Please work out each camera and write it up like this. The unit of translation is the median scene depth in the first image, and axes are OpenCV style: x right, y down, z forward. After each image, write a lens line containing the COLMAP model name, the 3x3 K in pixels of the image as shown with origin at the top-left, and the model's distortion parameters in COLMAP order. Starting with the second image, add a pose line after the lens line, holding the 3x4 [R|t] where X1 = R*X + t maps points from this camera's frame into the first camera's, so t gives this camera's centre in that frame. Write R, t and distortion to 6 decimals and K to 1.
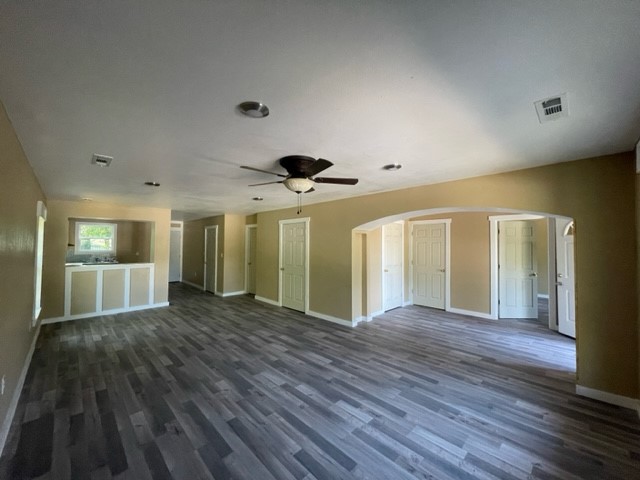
lens RADIAL K [[256.9, 0, 321.4], [0, 256.9, 238.3], [0, 0, 1]] dist [0.001474, -0.000067]
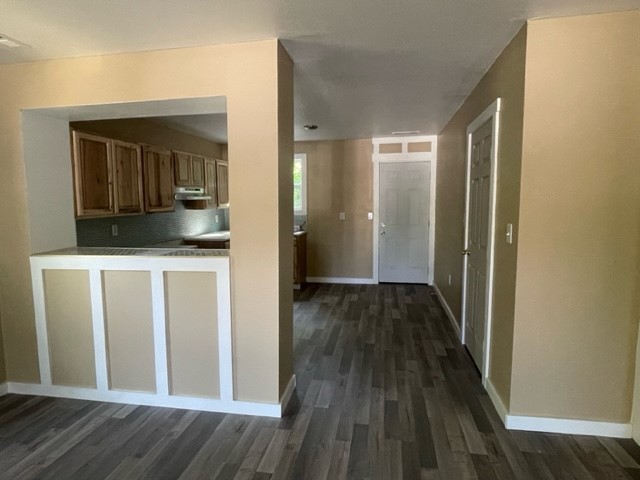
lens RADIAL K [[371.2, 0, 318.1], [0, 371.2, 239.4], [0, 0, 1]] dist [0.001458, -0.000713]
pose [[0.565507, 0.071418, -0.821646, -0.224340], [0.033382, 0.993445, 0.109326, 0.031425], [0.824068, -0.089252, 0.559416, 0.698758]]
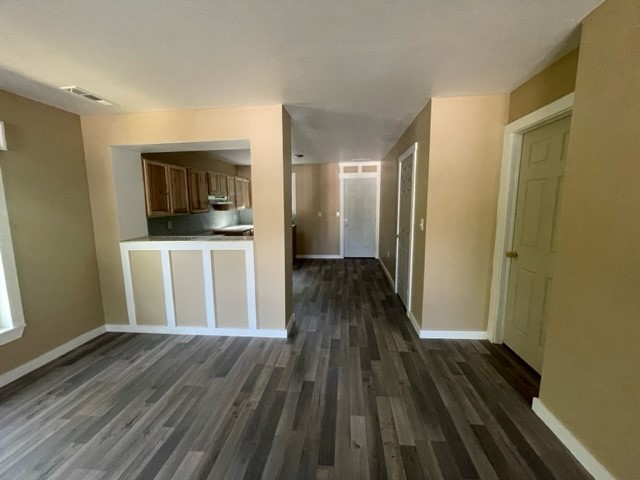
lens RADIAL K [[256.9, 0, 320.0], [0, 256.9, 239.6], [0, 0, 1]] dist [0.001474, -0.000067]
pose [[0.626358, 0.092091, -0.774077, -0.196529], [0.036527, 0.988440, 0.147150, 0.028545], [0.778679, -0.120443, 0.615753, 0.666759]]
